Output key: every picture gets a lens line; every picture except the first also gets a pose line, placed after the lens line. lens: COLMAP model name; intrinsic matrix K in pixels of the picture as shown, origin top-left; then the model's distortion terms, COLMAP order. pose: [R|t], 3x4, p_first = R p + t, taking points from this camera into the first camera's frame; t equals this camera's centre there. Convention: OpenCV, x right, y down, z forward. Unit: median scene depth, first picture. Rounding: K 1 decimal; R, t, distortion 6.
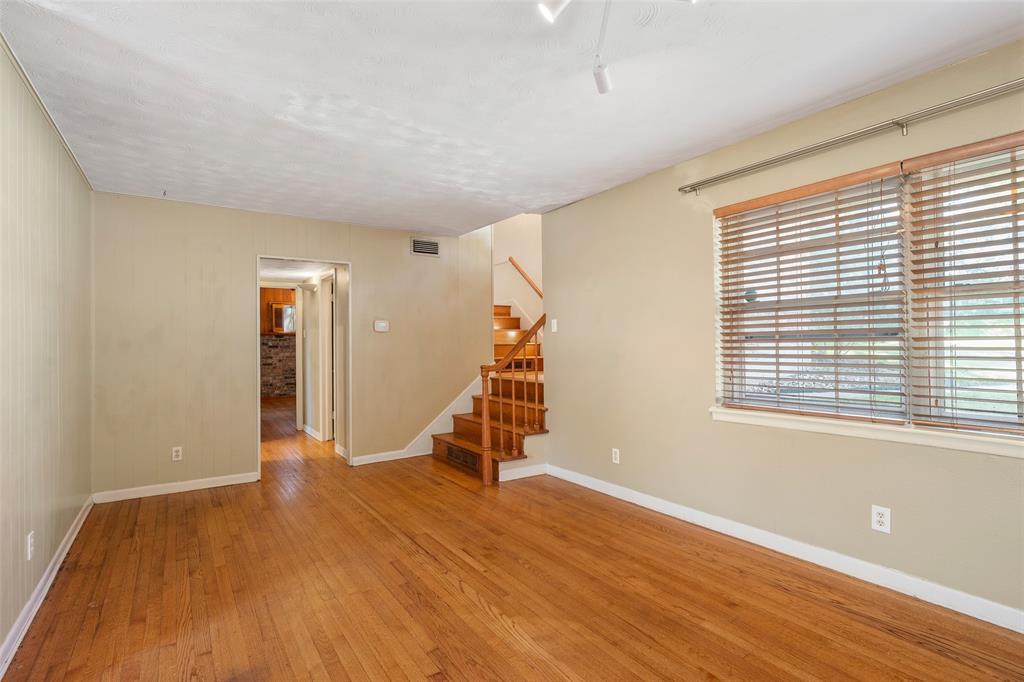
lens RADIAL K [[484.5, 0, 516.0], [0, 484.5, 336.9], [0, 0, 1]] dist [-0.002196, -0.000095]
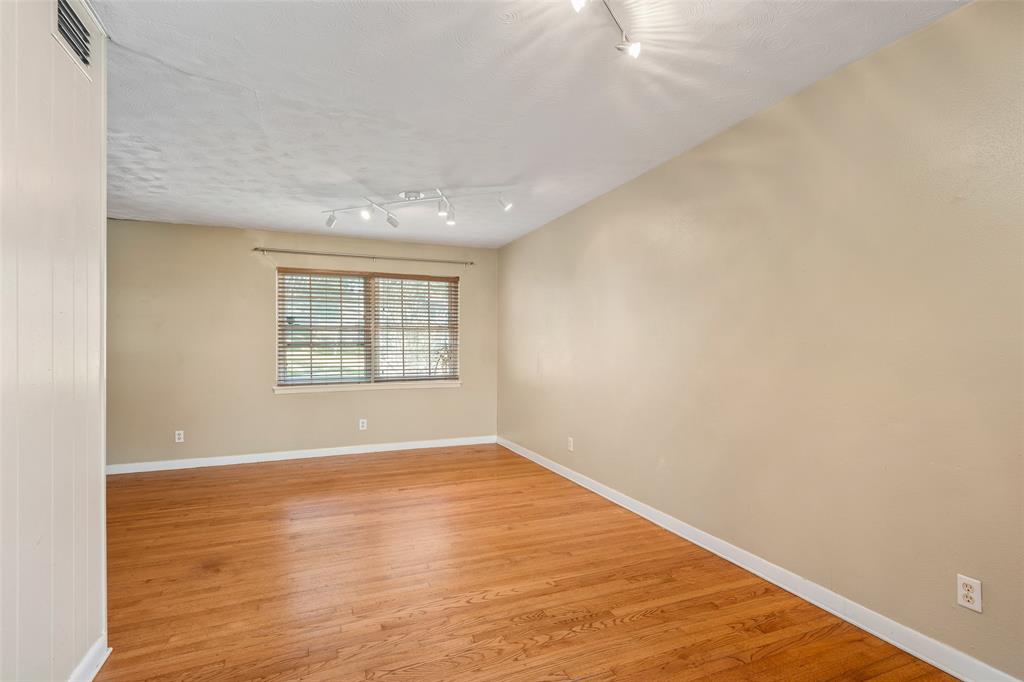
lens RADIAL K [[484.5, 0, 511.7], [0, 484.5, 343.9], [0, 0, 1]] dist [-0.002196, -0.000095]
pose [[0.221775, 0.012542, 0.975017, -1.092262], [-0.017855, 0.999802, -0.008799, -0.001268], [-0.974934, -0.015458, 0.221955, -0.162736]]
